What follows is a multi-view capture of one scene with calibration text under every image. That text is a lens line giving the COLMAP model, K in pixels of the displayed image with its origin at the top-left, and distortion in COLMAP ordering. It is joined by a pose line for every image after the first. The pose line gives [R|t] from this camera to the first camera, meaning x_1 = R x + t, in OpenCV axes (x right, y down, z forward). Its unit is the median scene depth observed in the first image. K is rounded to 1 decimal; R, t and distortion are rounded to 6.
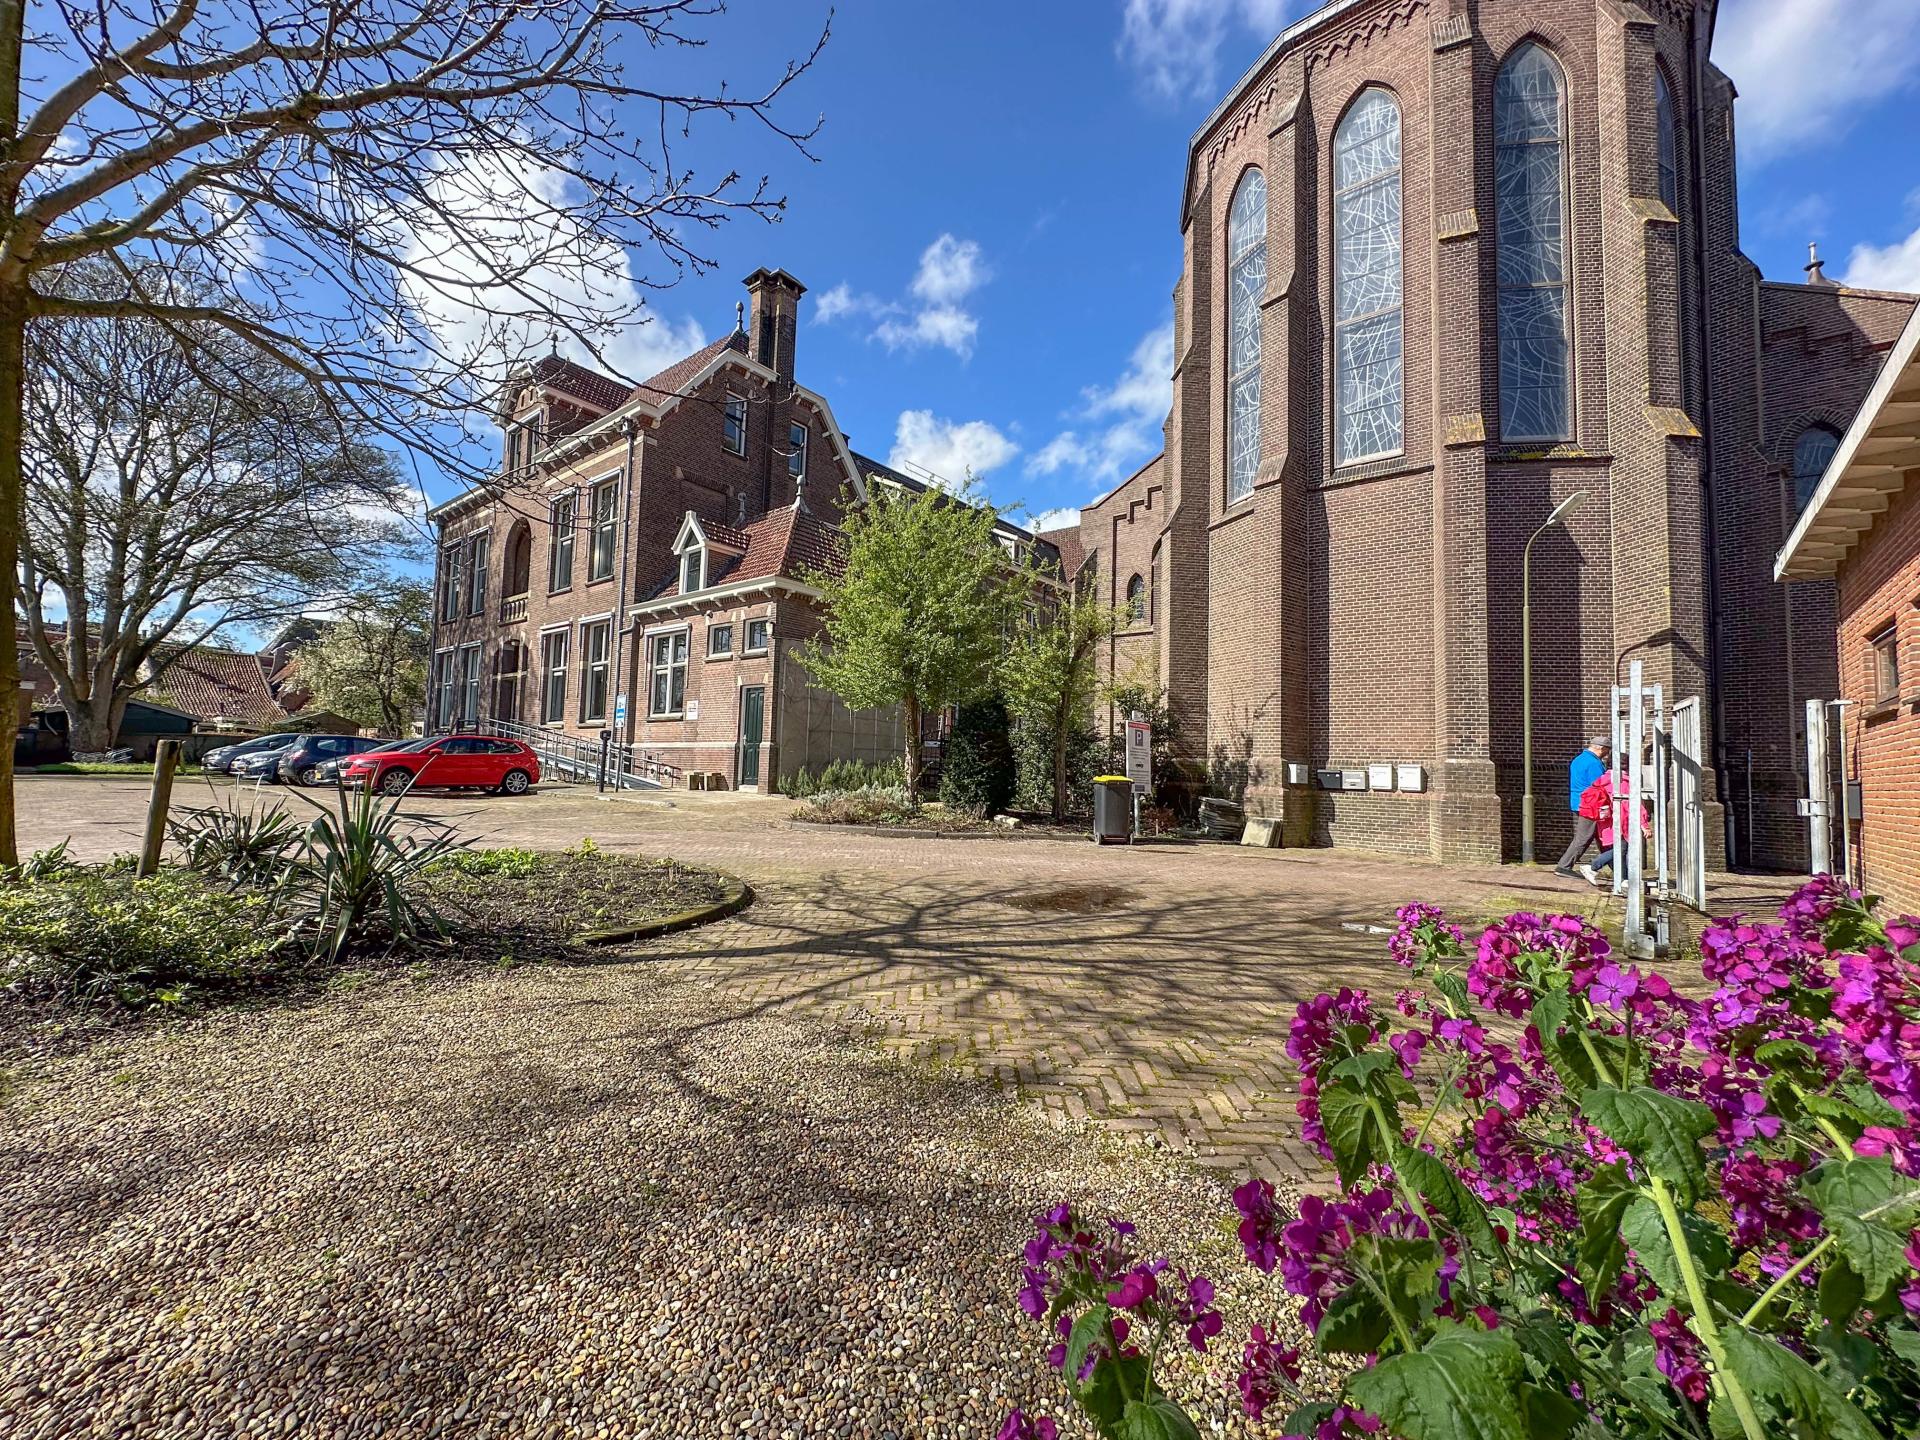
lens RADIAL K [[764.0, 0, 960.0], [0, 764.0, 720.0], [0, 0, 1]] dist [-0.000091, -0.000021]
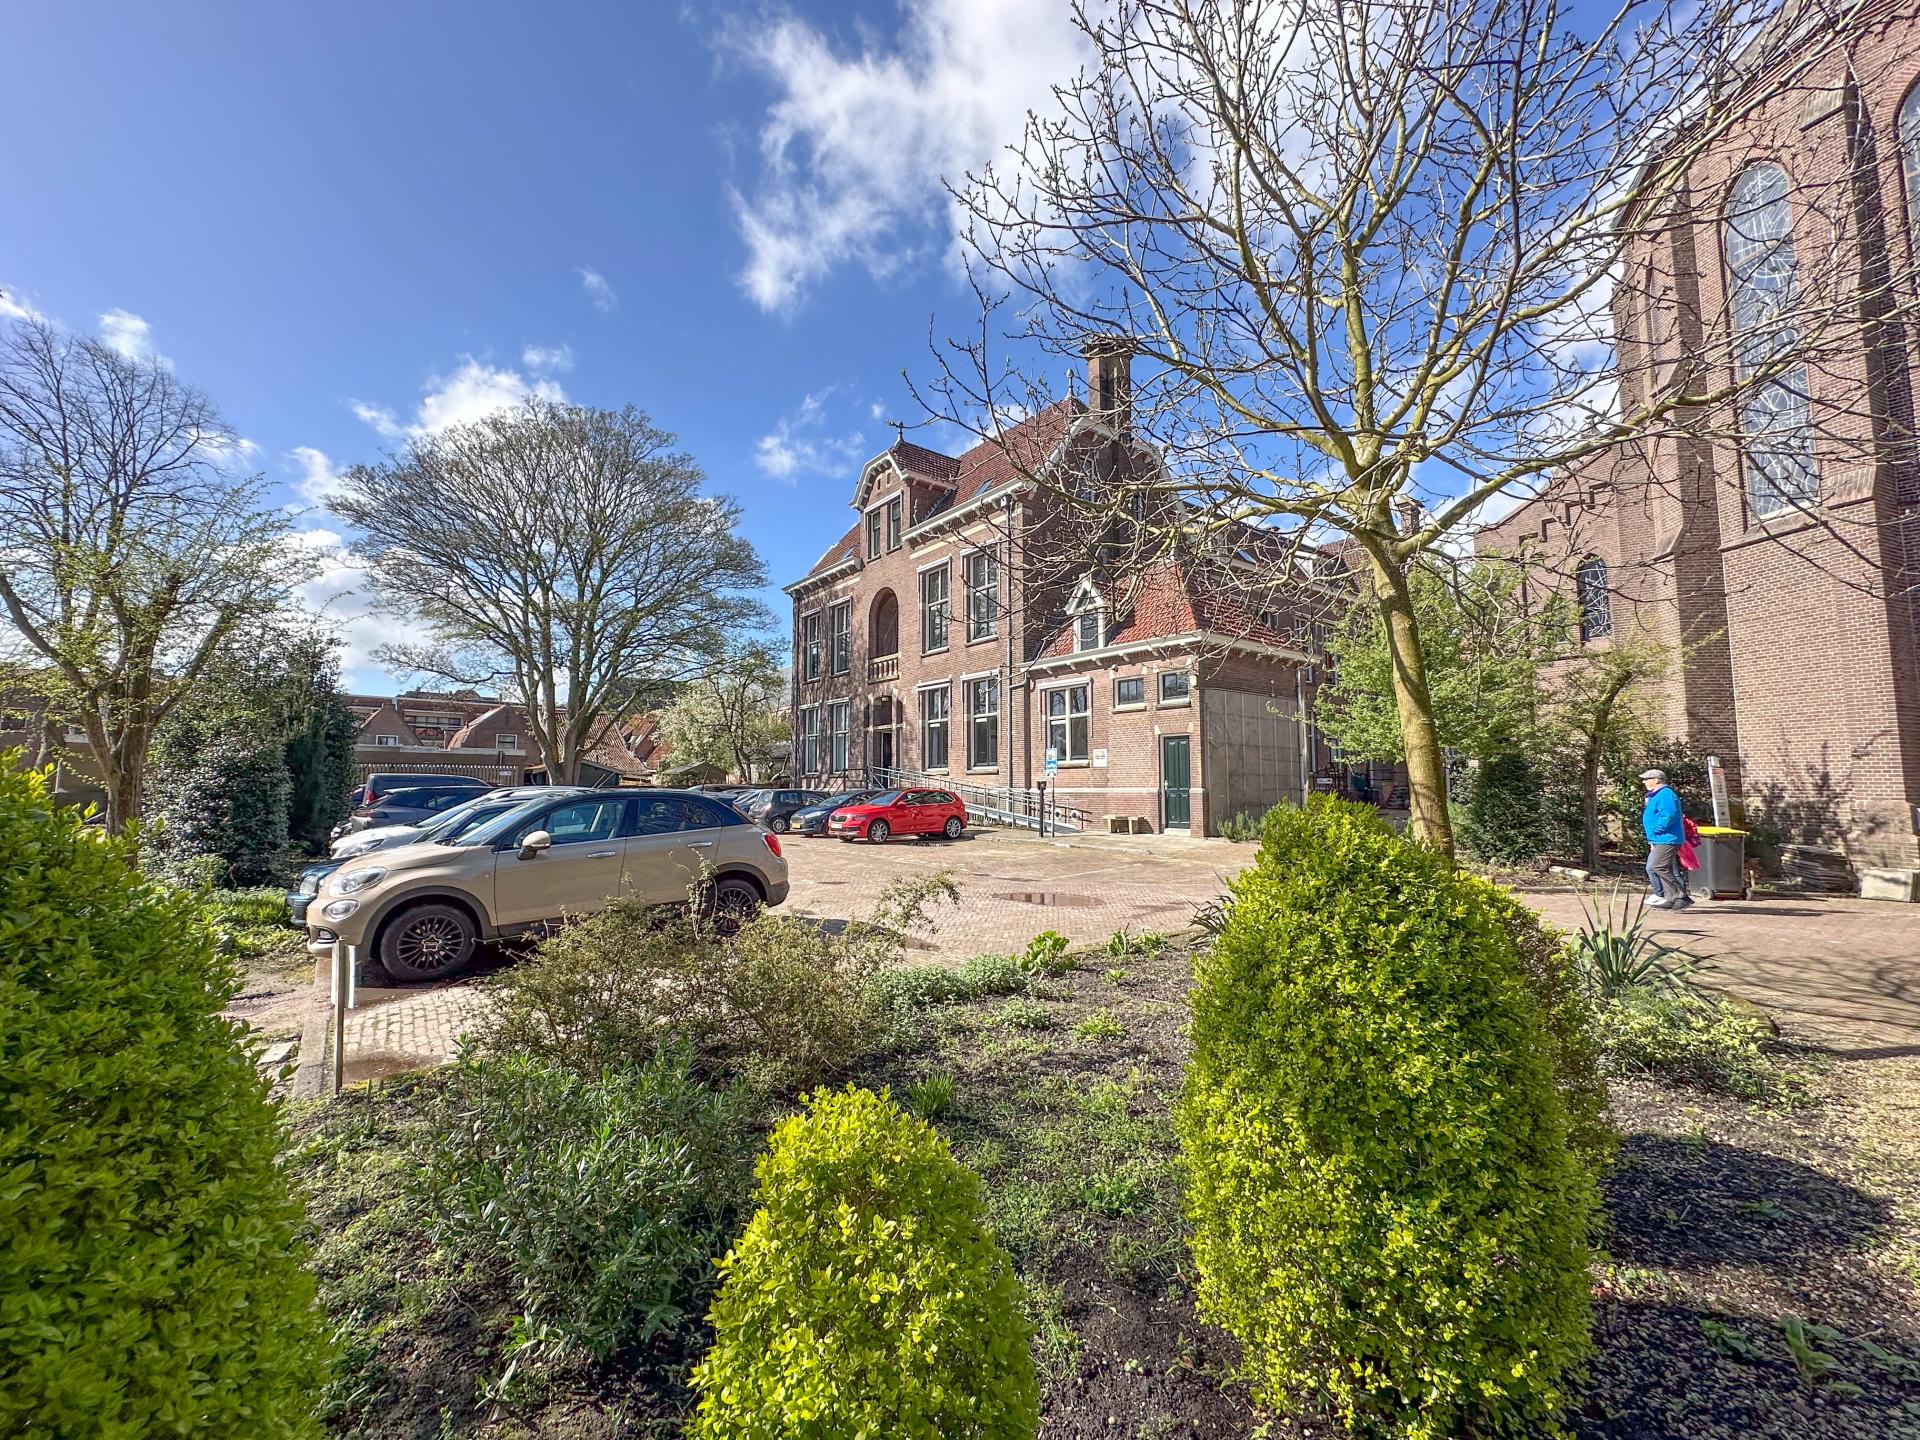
lens RADIAL K [[764.0, 0, 960.0], [0, 764.0, 720.0], [0, 0, 1]] dist [-0.000091, -0.000021]
pose [[0.971143, -0.048371, -0.233540, -0.268061], [0.043023, 0.998683, -0.027939, -0.041508], [0.234584, 0.017085, 0.971946, -0.087255]]
